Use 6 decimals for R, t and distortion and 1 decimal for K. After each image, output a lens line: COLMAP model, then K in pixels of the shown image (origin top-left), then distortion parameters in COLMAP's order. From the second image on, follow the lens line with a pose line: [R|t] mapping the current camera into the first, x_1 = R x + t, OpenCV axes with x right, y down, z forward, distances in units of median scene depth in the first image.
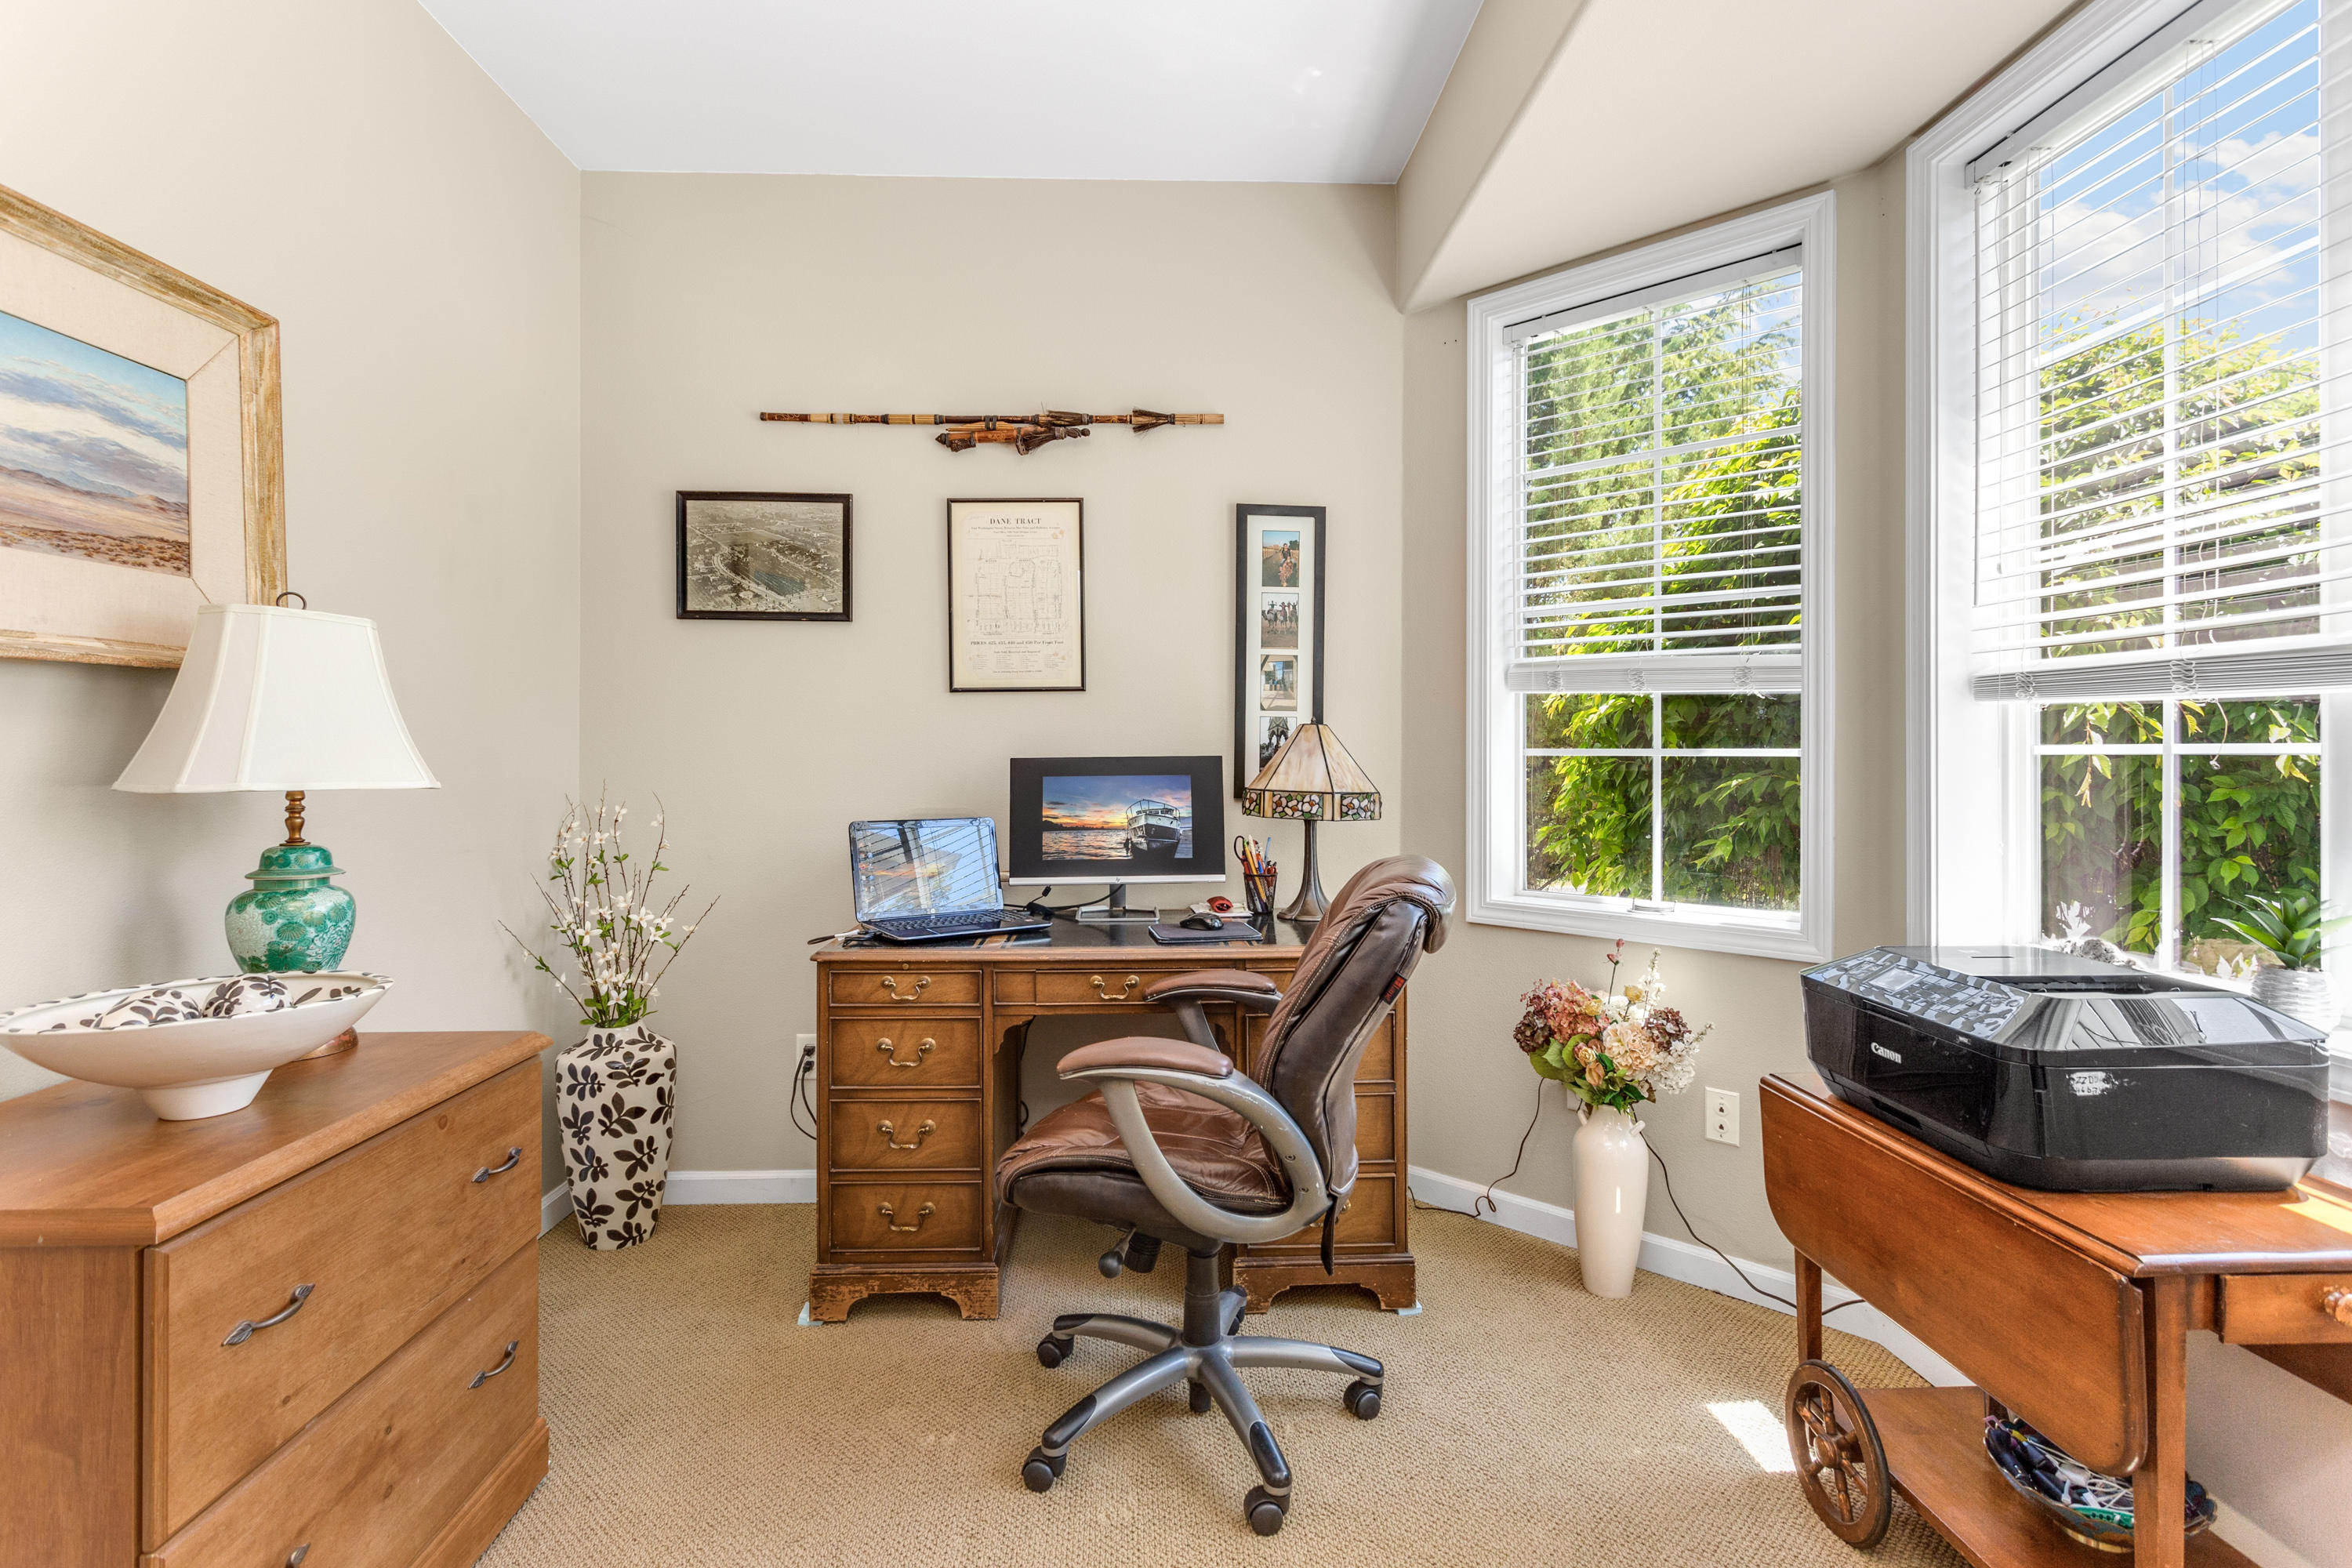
lens RADIAL K [[1142.2, 0, 1176.3], [0, 1142.2, 747.3], [0, 0, 1]] dist [0.001320, 0.000228]
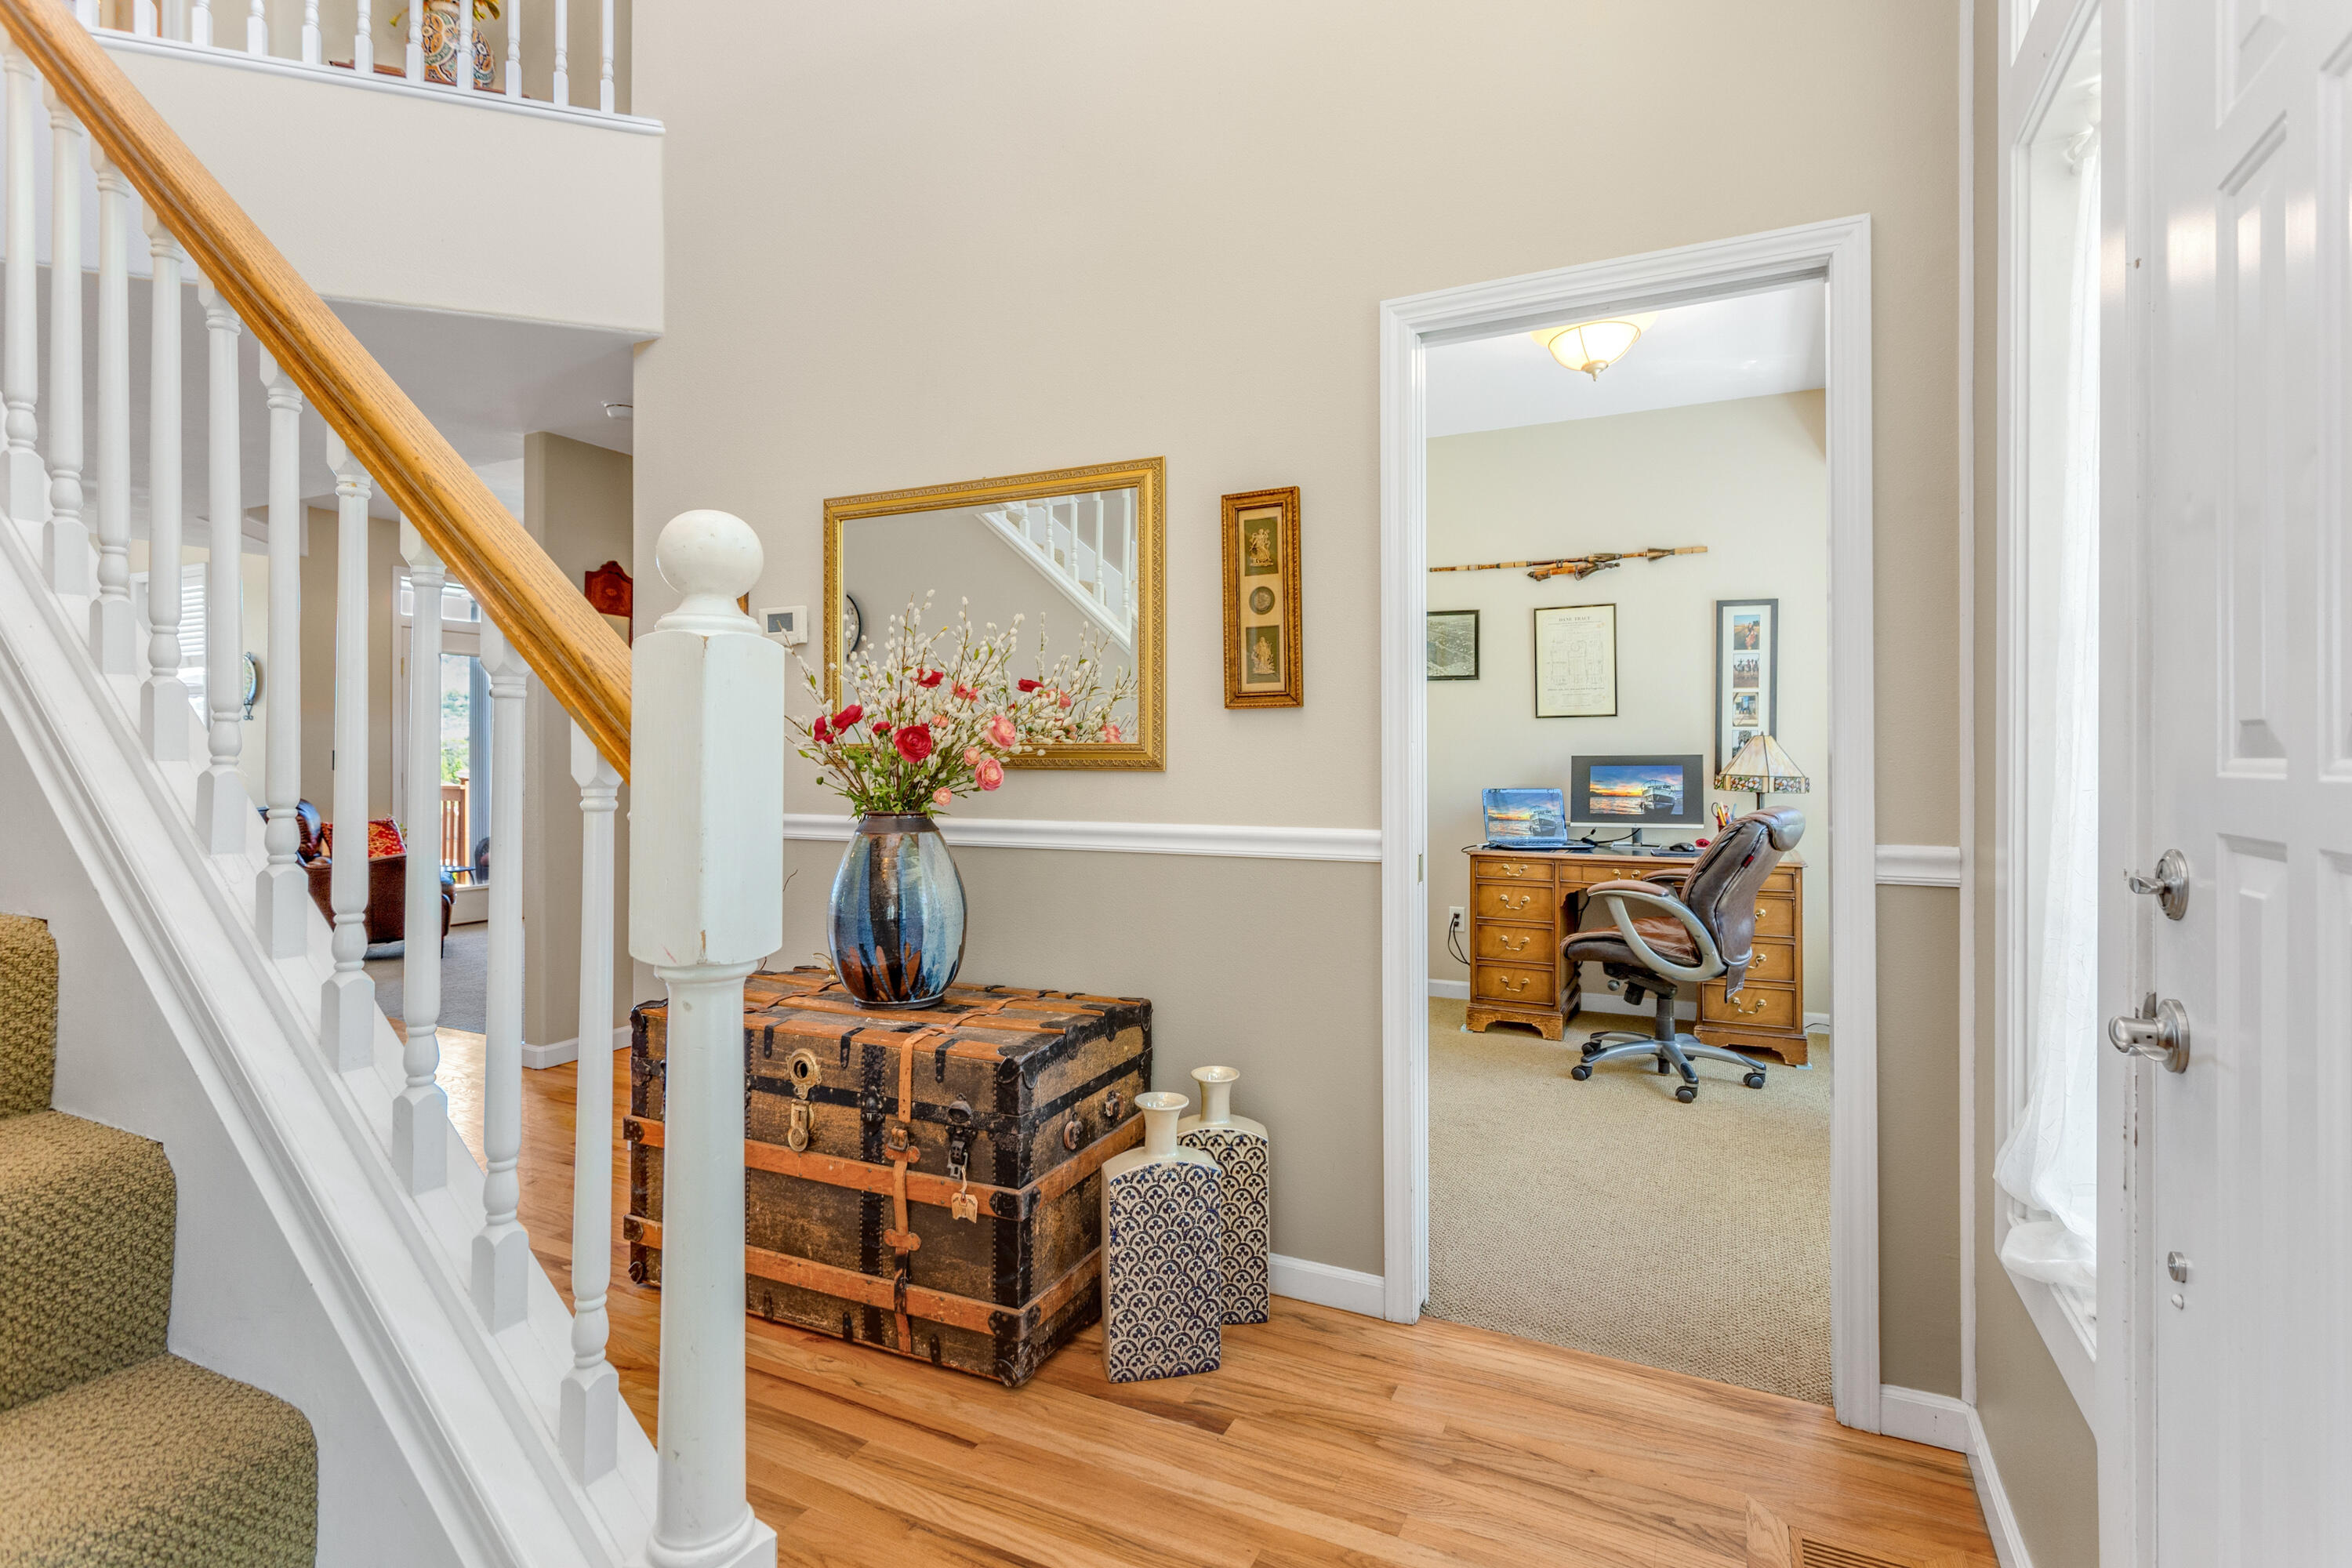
lens RADIAL K [[1142.2, 0, 1176.3], [0, 1142.2, 747.3], [0, 0, 1]] dist [0.001320, 0.000228]
pose [[0.880486, -0.001444, -0.474070, 0.156057], [0.001578, 0.999999, -0.000116, -0.004168], [0.474069, -0.000646, 0.880487, -0.853297]]
